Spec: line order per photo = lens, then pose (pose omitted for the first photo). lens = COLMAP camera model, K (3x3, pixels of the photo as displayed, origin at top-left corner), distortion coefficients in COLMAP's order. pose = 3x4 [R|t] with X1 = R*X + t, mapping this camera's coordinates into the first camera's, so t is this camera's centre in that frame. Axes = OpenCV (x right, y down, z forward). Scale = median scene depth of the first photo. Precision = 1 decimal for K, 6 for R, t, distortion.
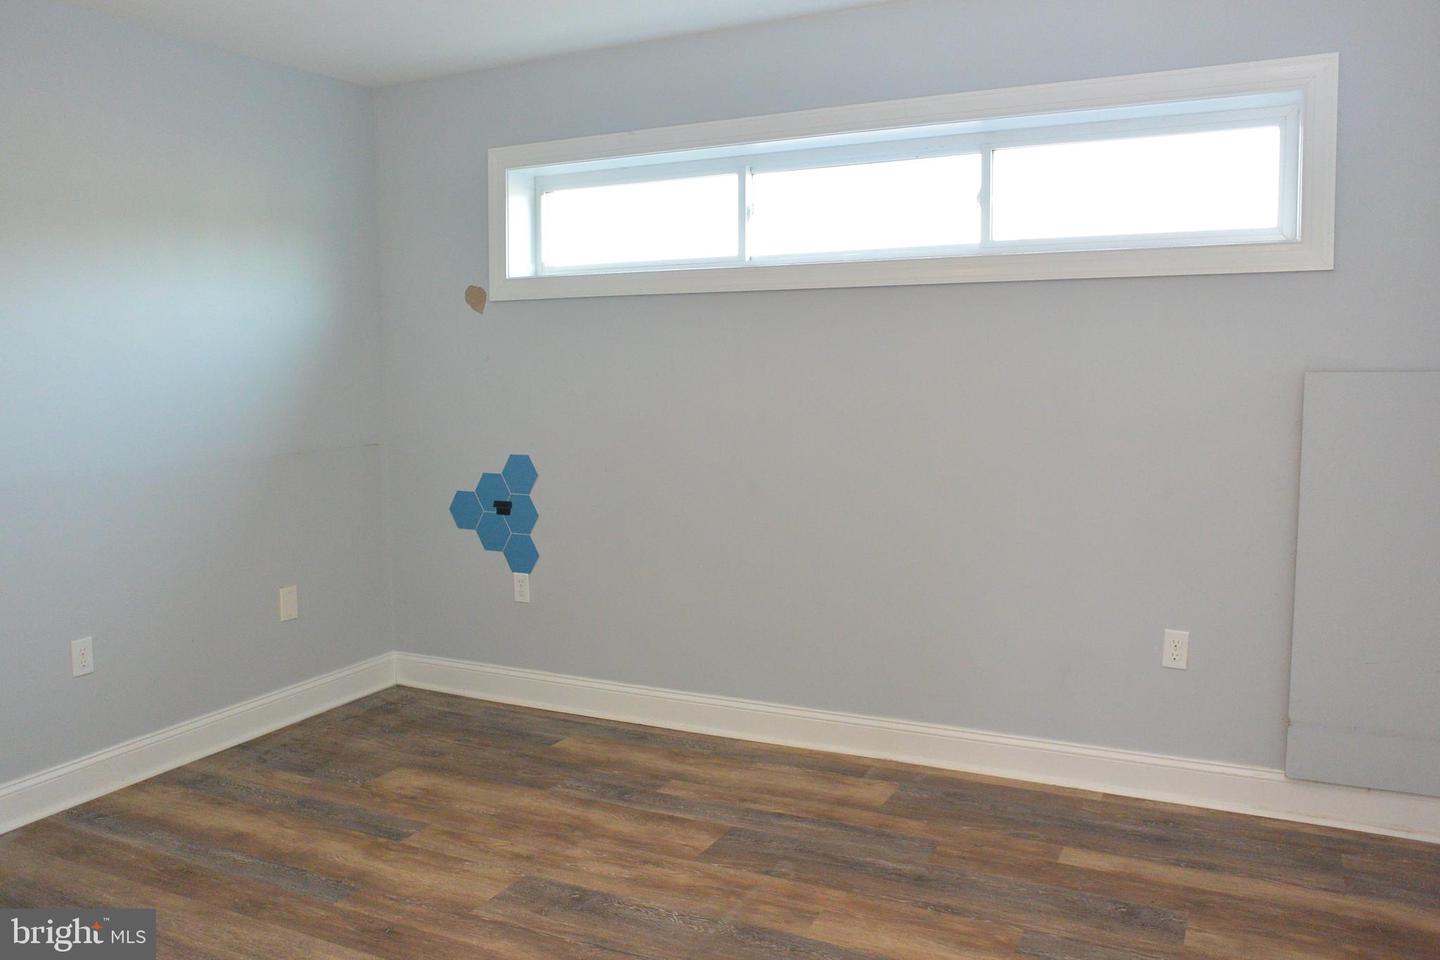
lens RADIAL K [[1129.6, 0, 695.4], [0, 1129.6, 472.3], [0, 0, 1]] dist [-0.086858, 0.066060]
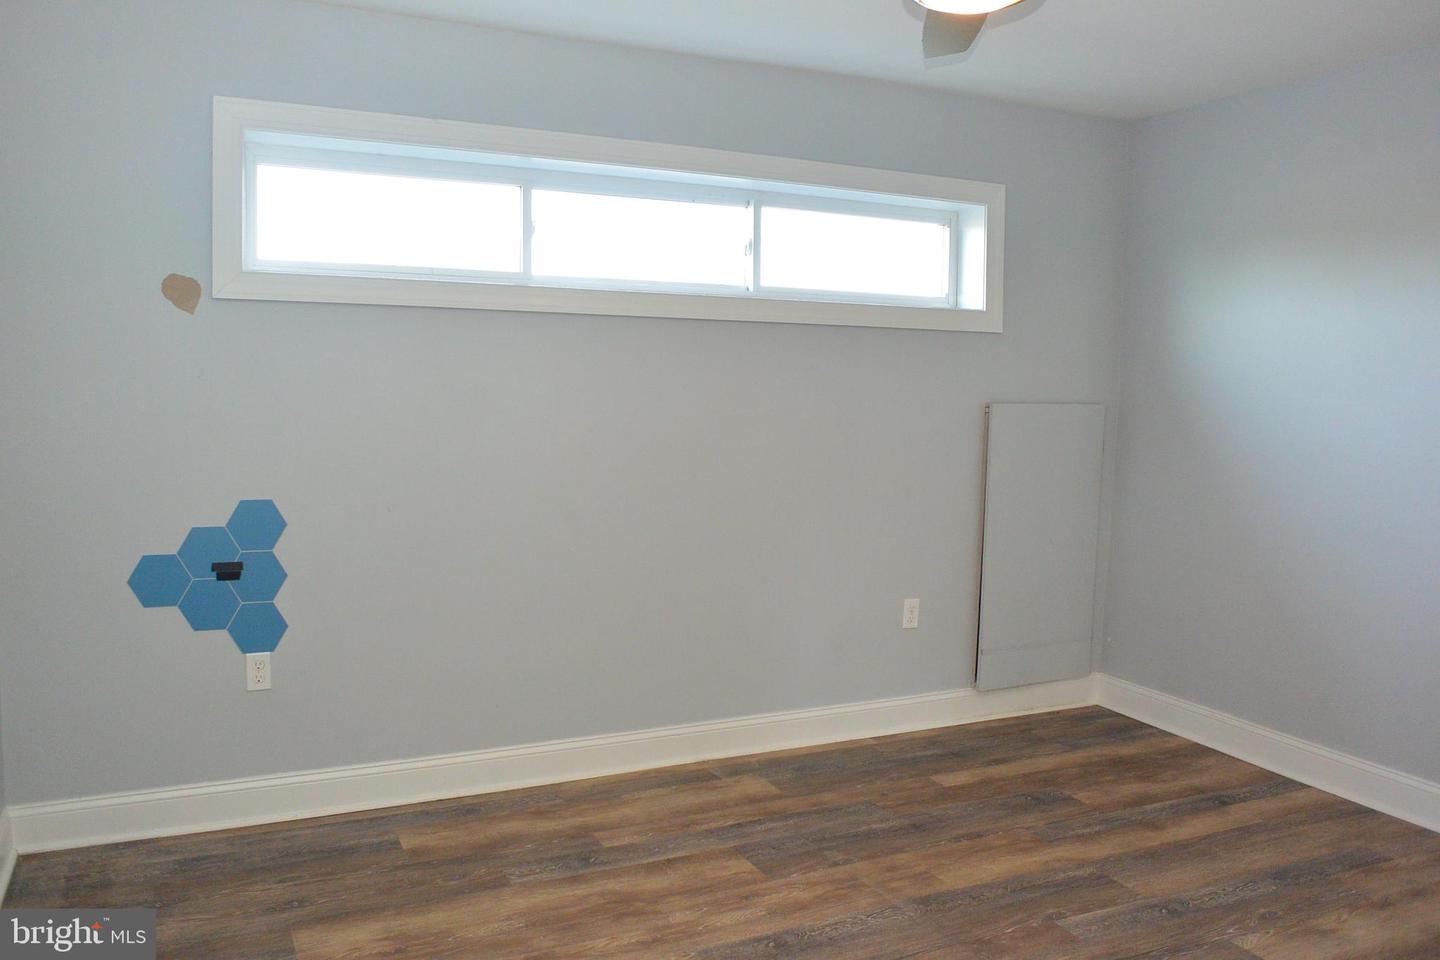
lens RADIAL K [[1129.6, 0, 690.3], [0, 1129.6, 477.3], [0, 0, 1]] dist [-0.086858, 0.066060]
pose [[0.608563, -0.043531, 0.792311, -0.701710], [0.056015, 0.998360, 0.011828, -0.028206], [-0.791526, 0.037183, 0.610003, 0.360248]]
